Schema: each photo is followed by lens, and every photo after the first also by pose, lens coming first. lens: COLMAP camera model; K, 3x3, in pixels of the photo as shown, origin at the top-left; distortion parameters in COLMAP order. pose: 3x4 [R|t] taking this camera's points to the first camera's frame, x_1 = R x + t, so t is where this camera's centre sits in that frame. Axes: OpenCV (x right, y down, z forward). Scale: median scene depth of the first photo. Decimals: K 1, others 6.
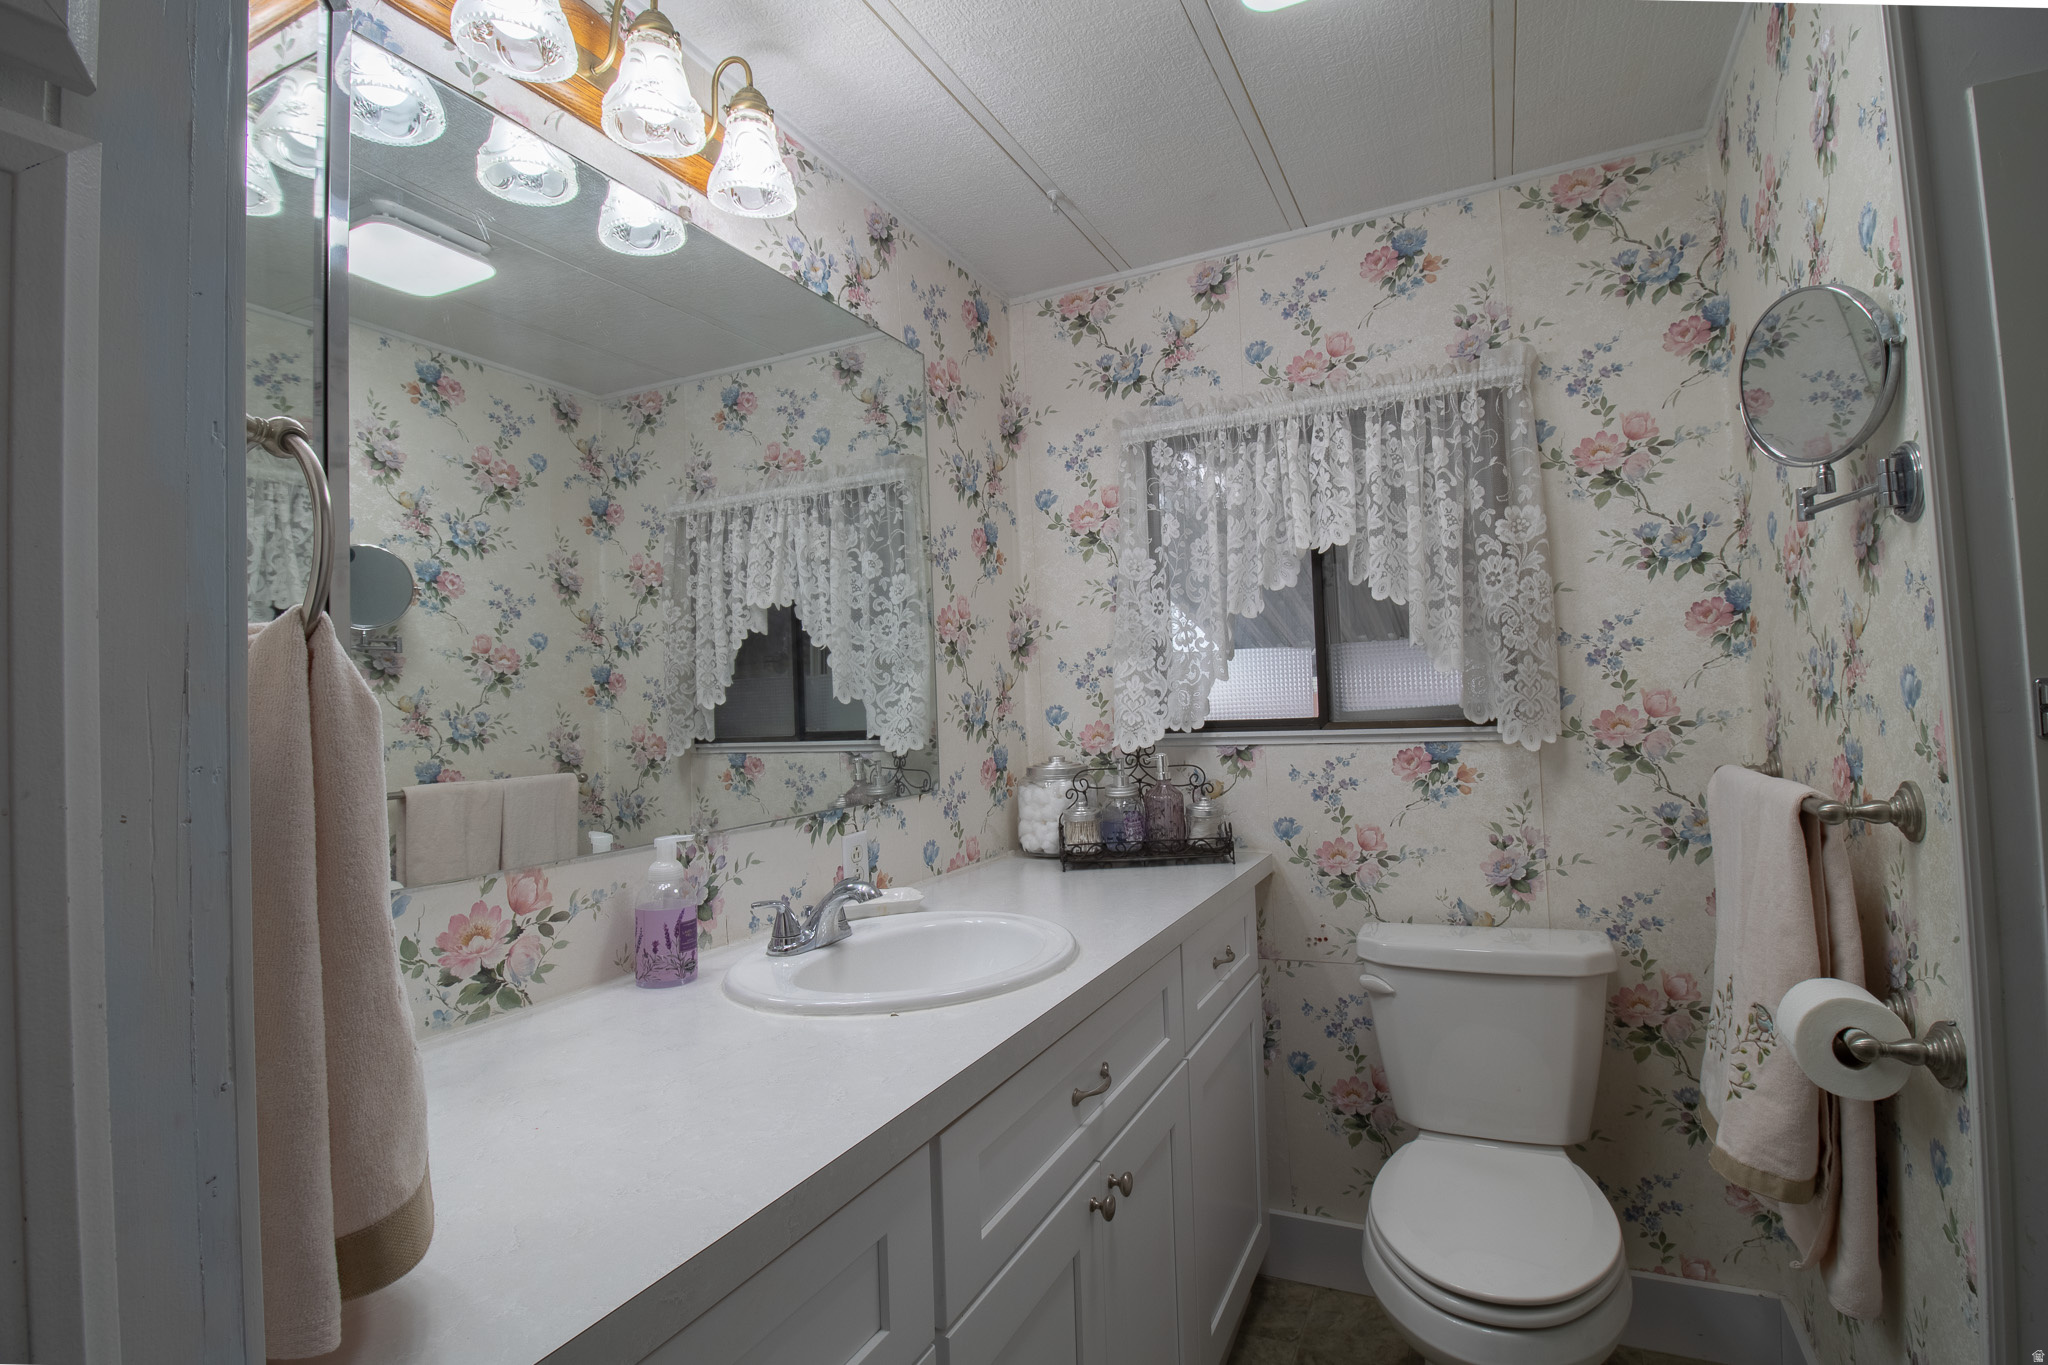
lens RADIAL K [[972.6, 0, 1024.8], [0, 972.6, 670.6], [0, 0, 1]] dist [0.003688, -0.014930]
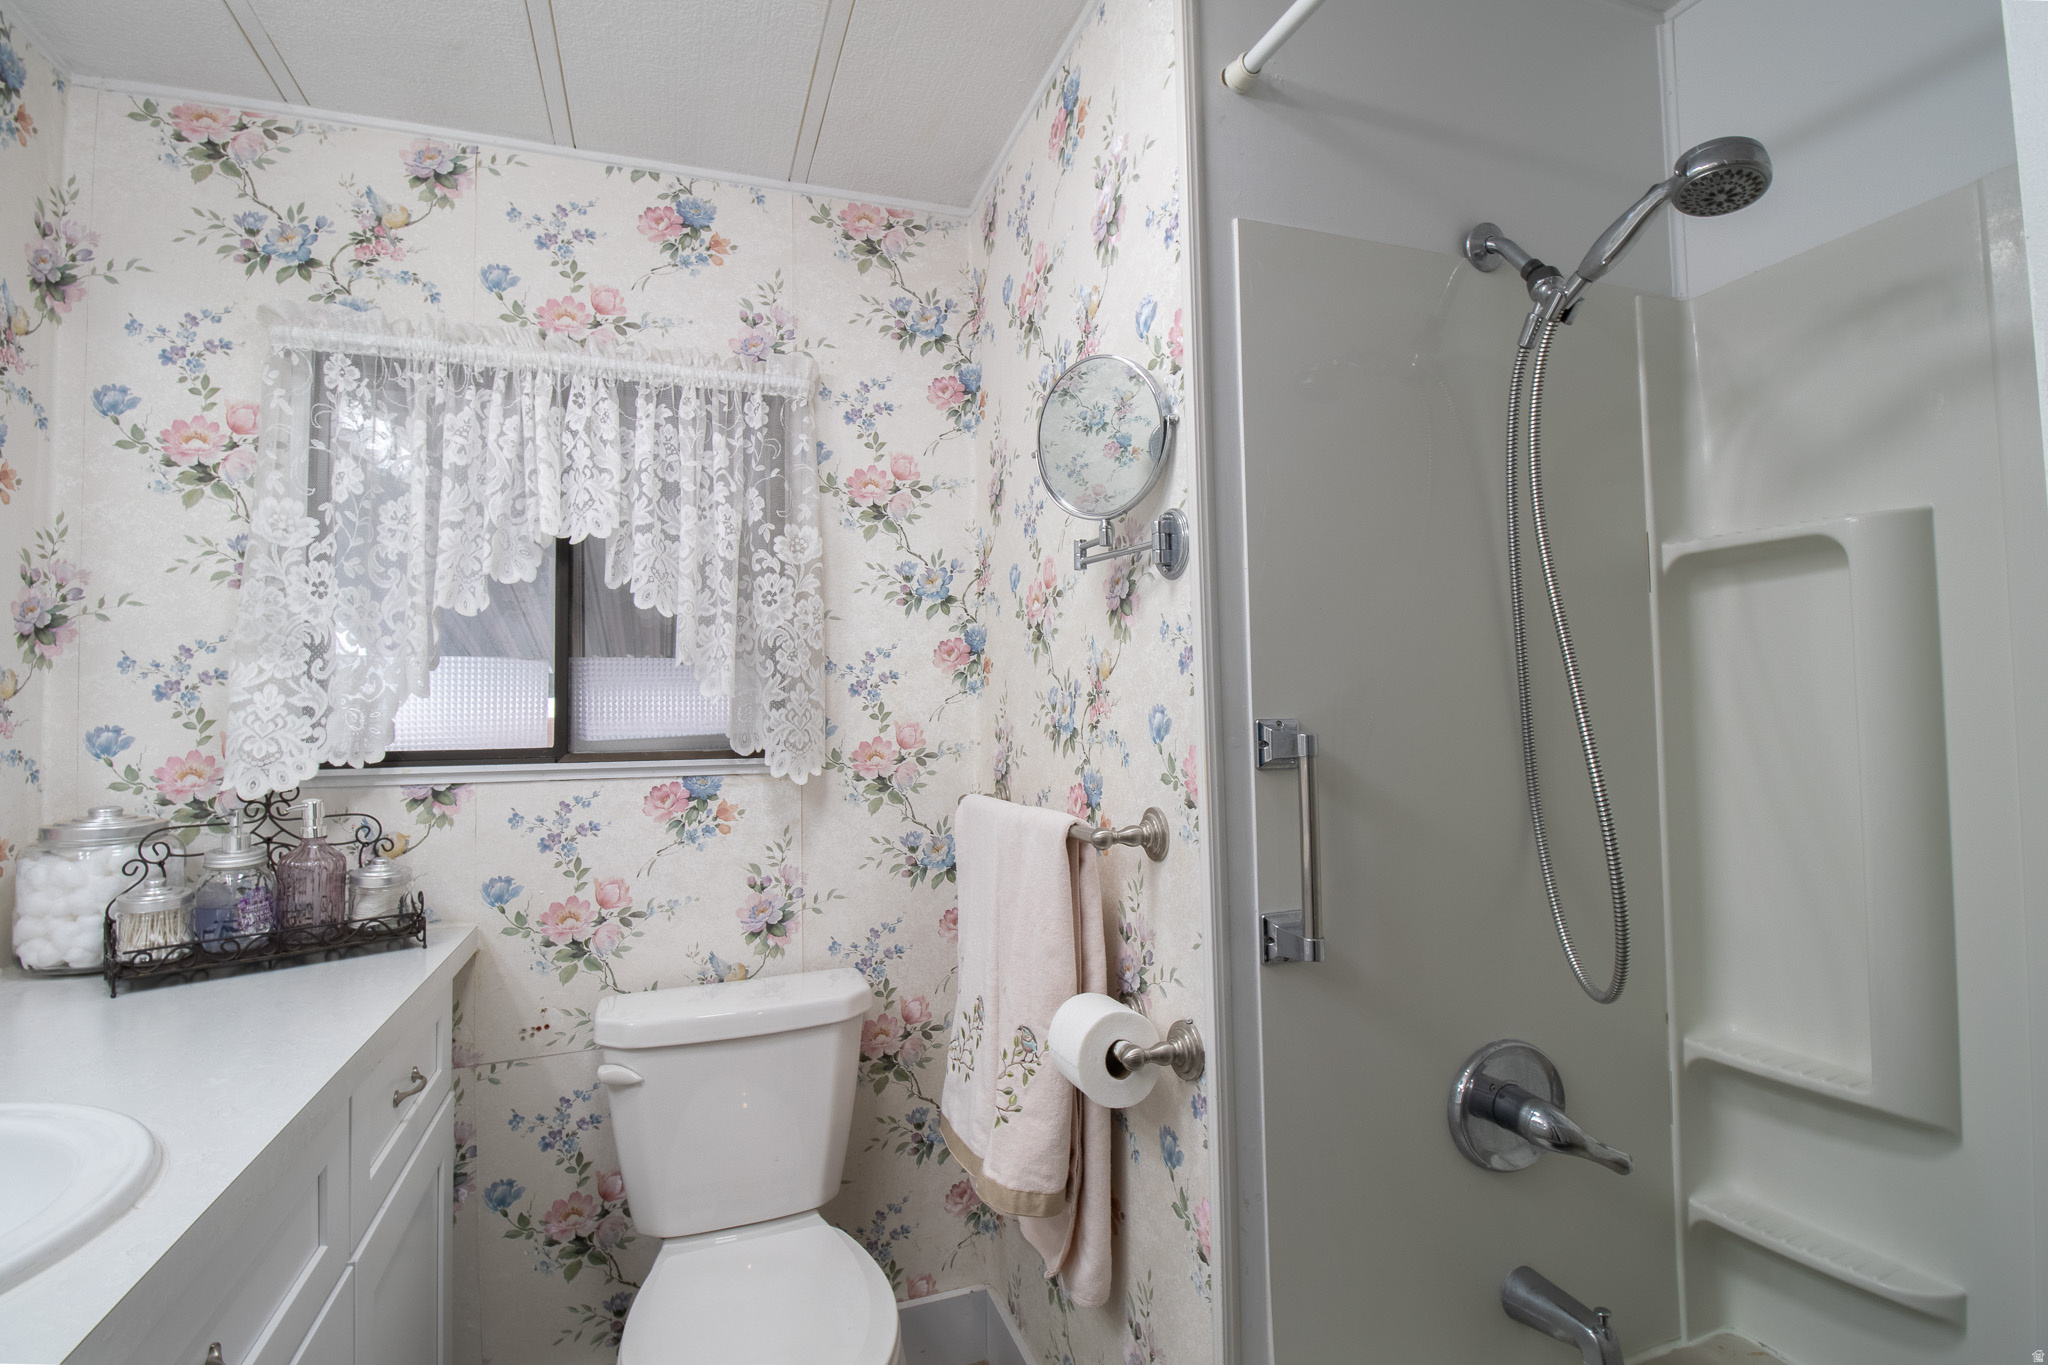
lens RADIAL K [[972.6, 0, 1024.8], [0, 972.6, 670.6], [0, 0, 1]] dist [0.003688, -0.014930]
pose [[0.691006, 0.061104, 0.720262, -0.012633], [-0.039083, 0.998121, -0.047181, 0.008226], [-0.721791, 0.004453, 0.692096, 0.185057]]
